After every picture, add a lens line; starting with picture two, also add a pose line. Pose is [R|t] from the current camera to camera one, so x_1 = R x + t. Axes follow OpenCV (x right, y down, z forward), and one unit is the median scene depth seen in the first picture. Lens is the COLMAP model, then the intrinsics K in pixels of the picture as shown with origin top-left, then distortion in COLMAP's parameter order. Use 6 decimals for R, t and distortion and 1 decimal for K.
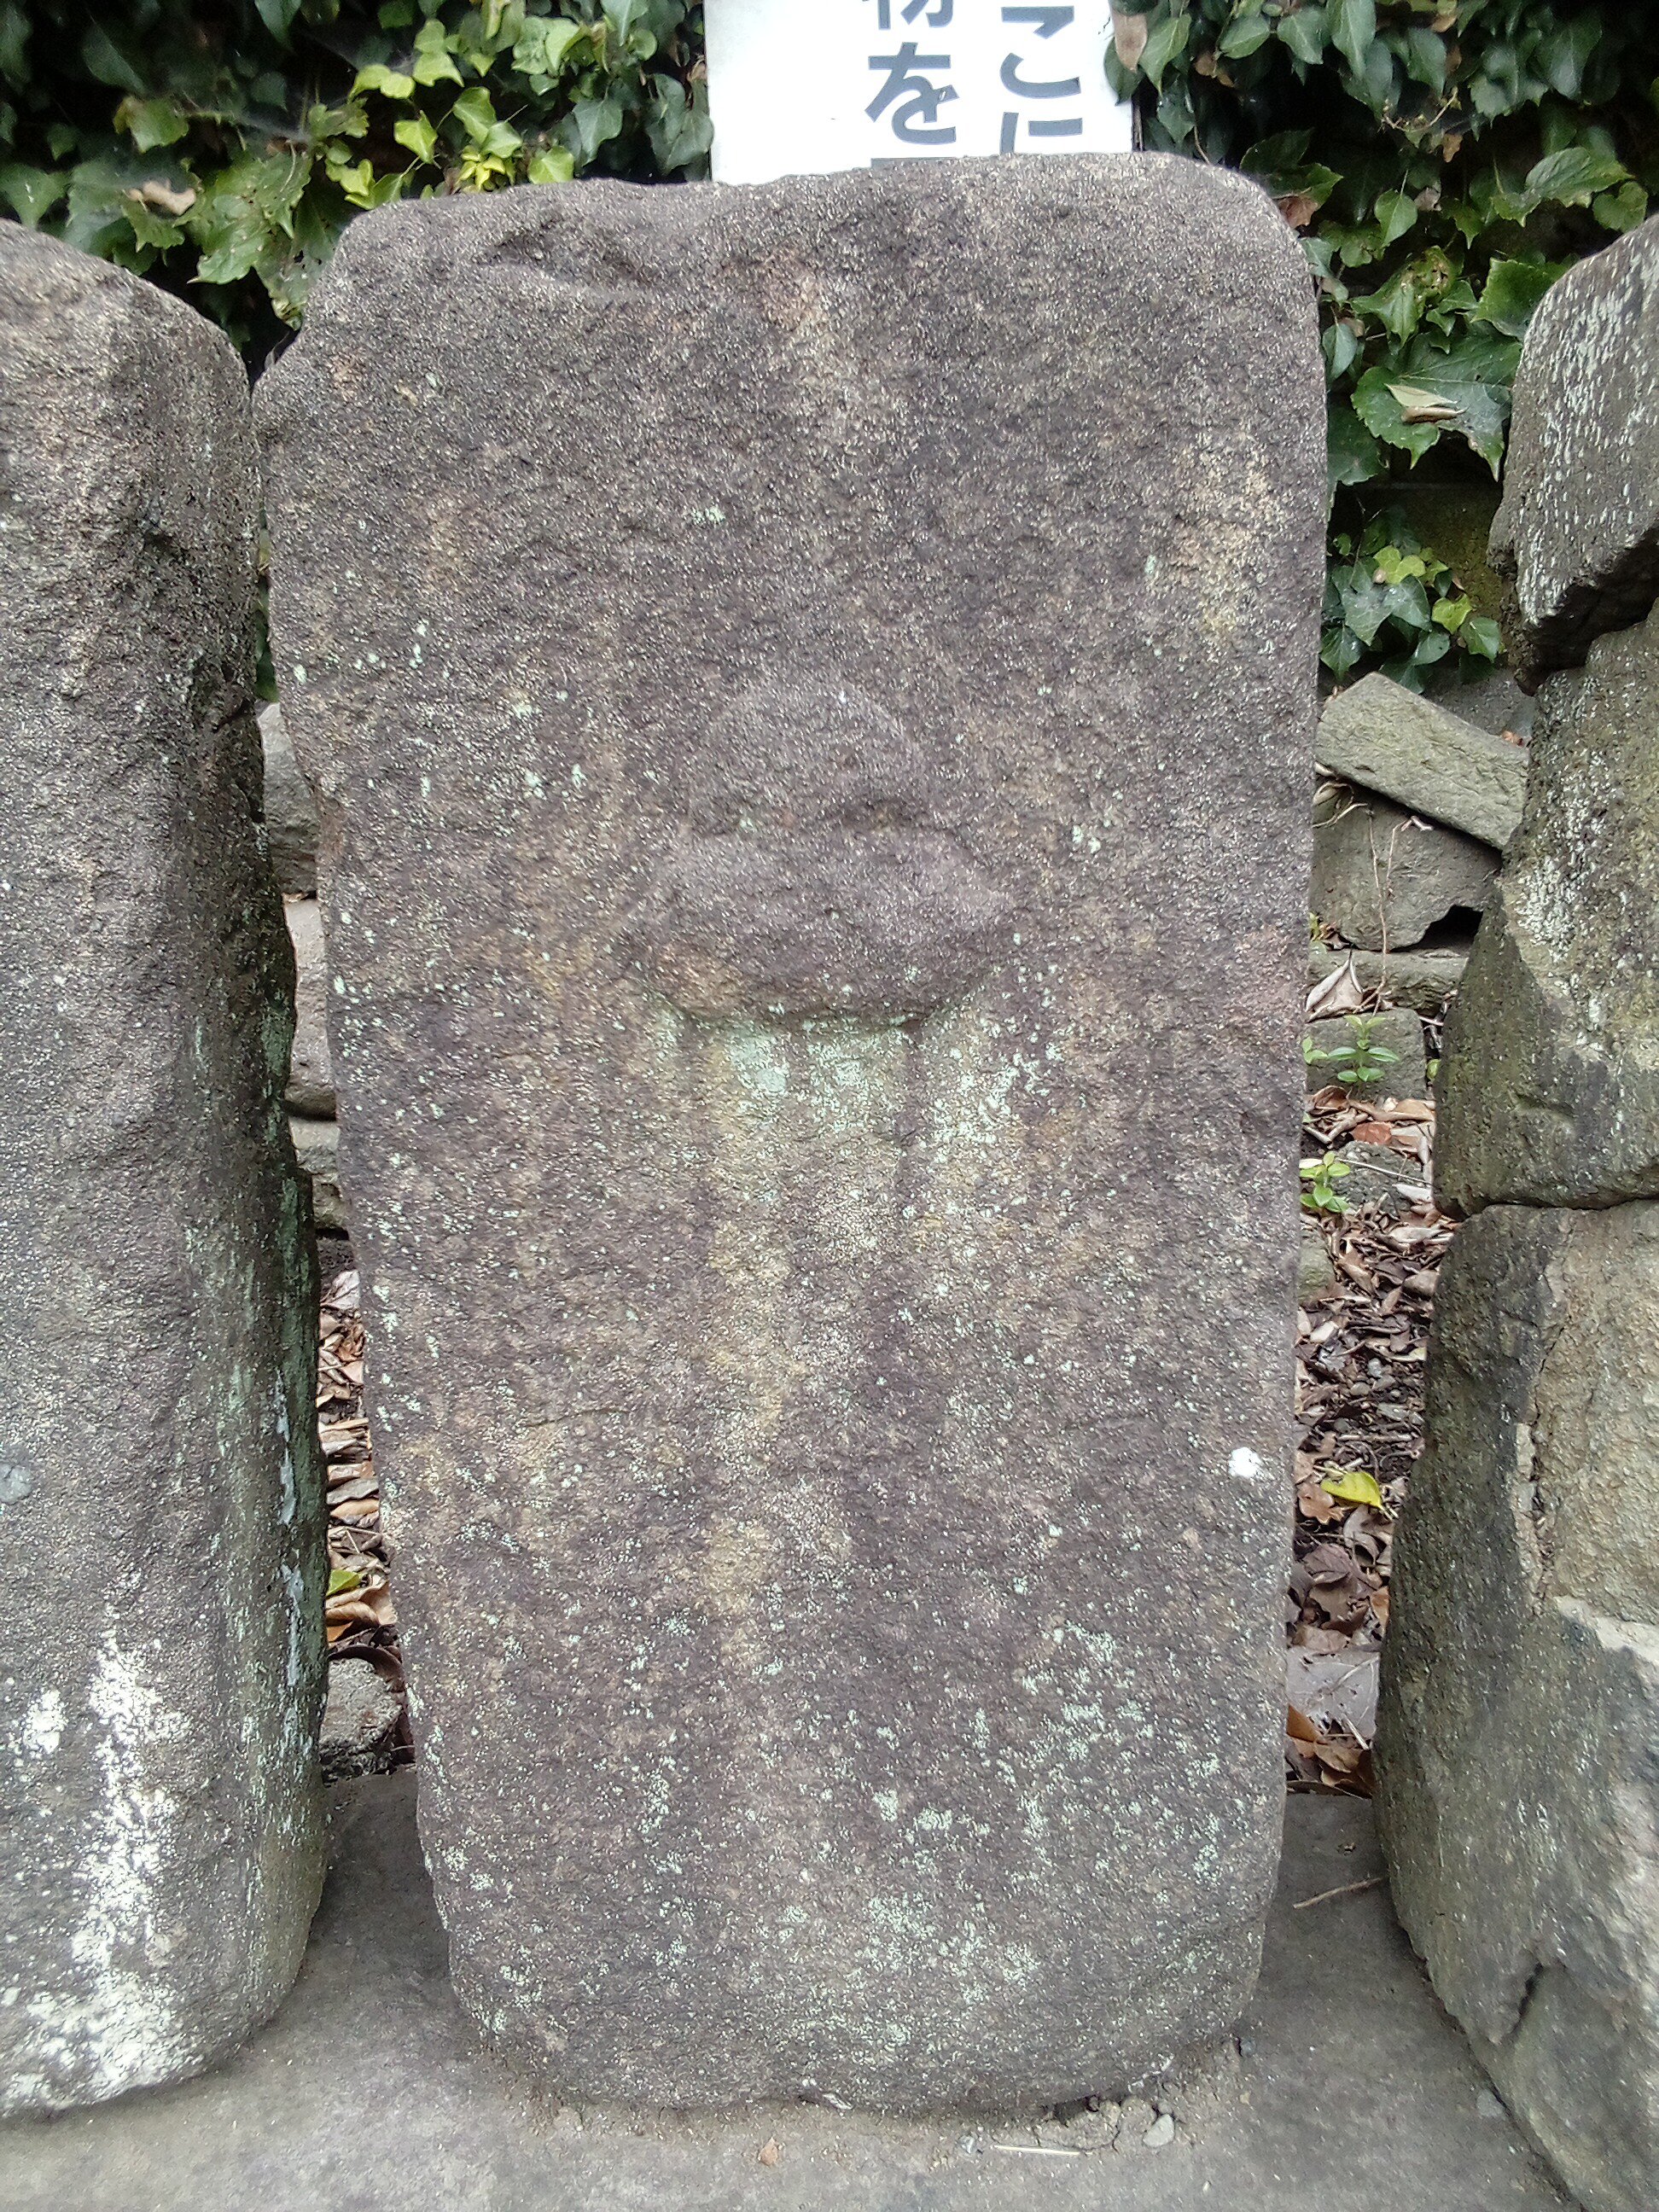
lens RADIAL K [[1840.1, 0, 832.9], [0, 1840.1, 1113.2], [0, 0, 1]] dist [0.087796, -0.122986]
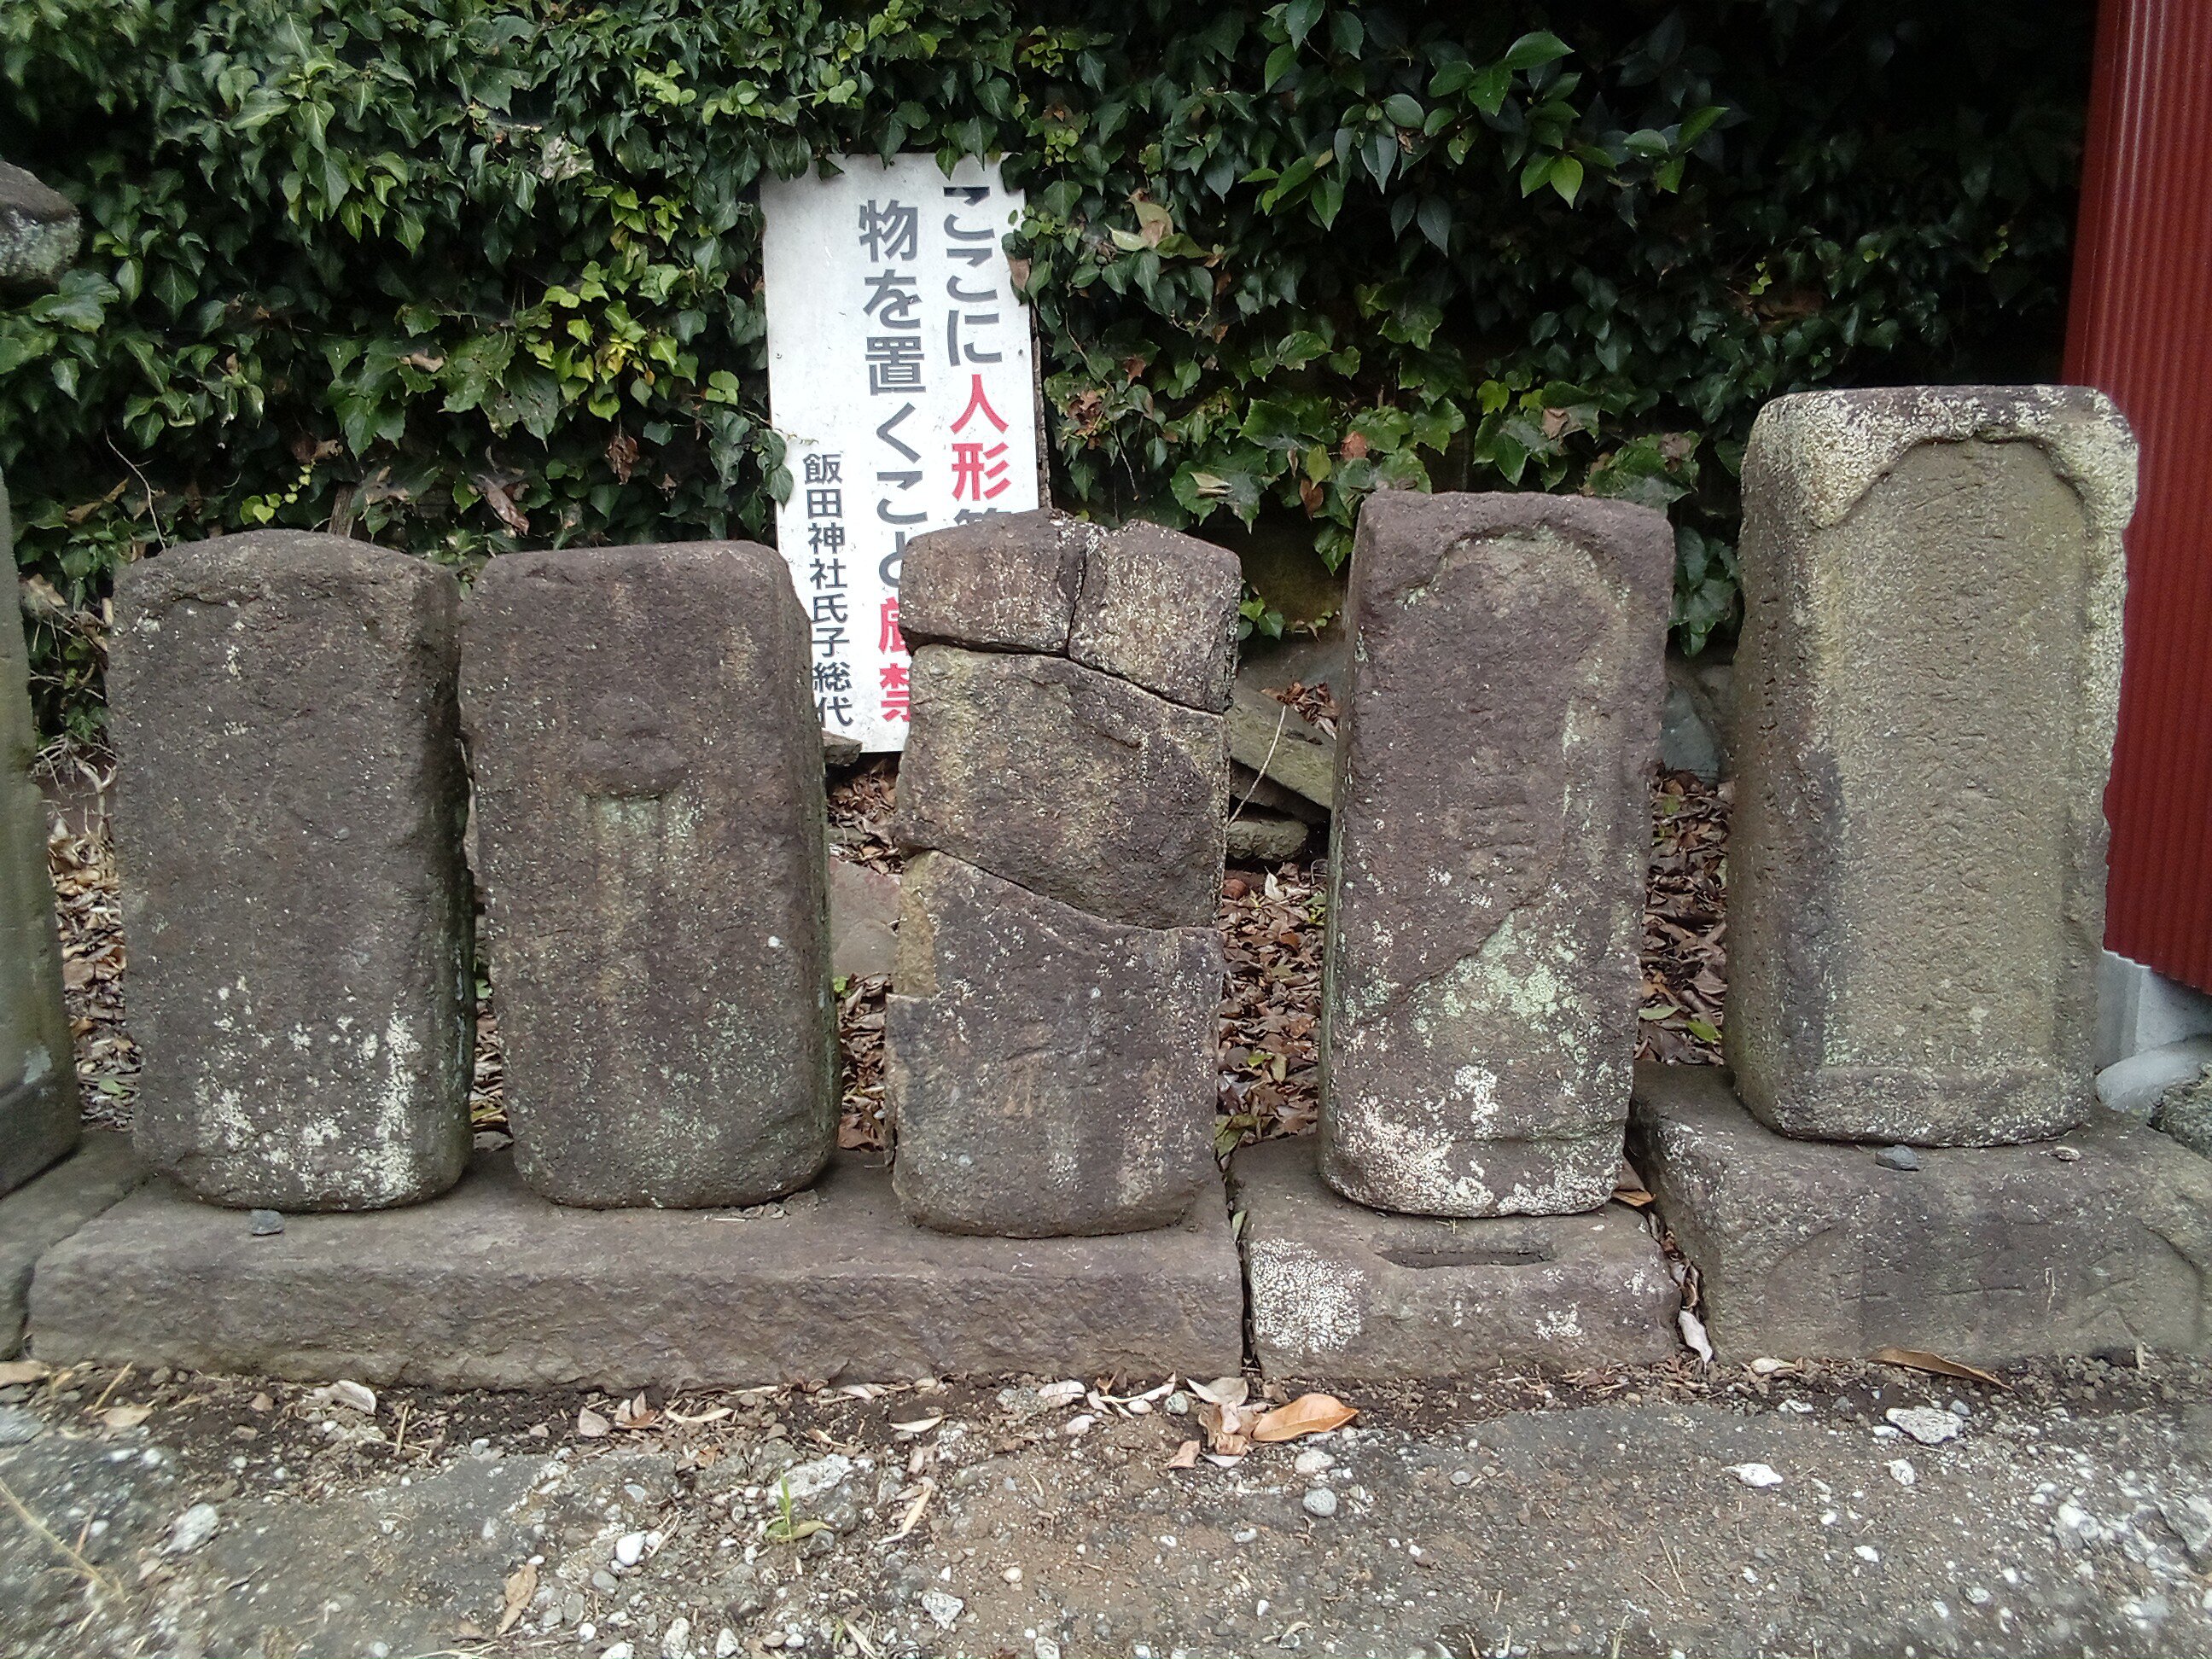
lens RADIAL K [[1840.1, 0, 1098.8], [0, 1840.1, 826.3], [0, 0, 1]] dist [0.087796, -0.122986]
pose [[0.999756, -0.002343, 0.021955, 0.613857], [0.004784, 0.993719, -0.111803, 0.302403], [-0.021555, 0.111881, 0.993488, -1.836757]]
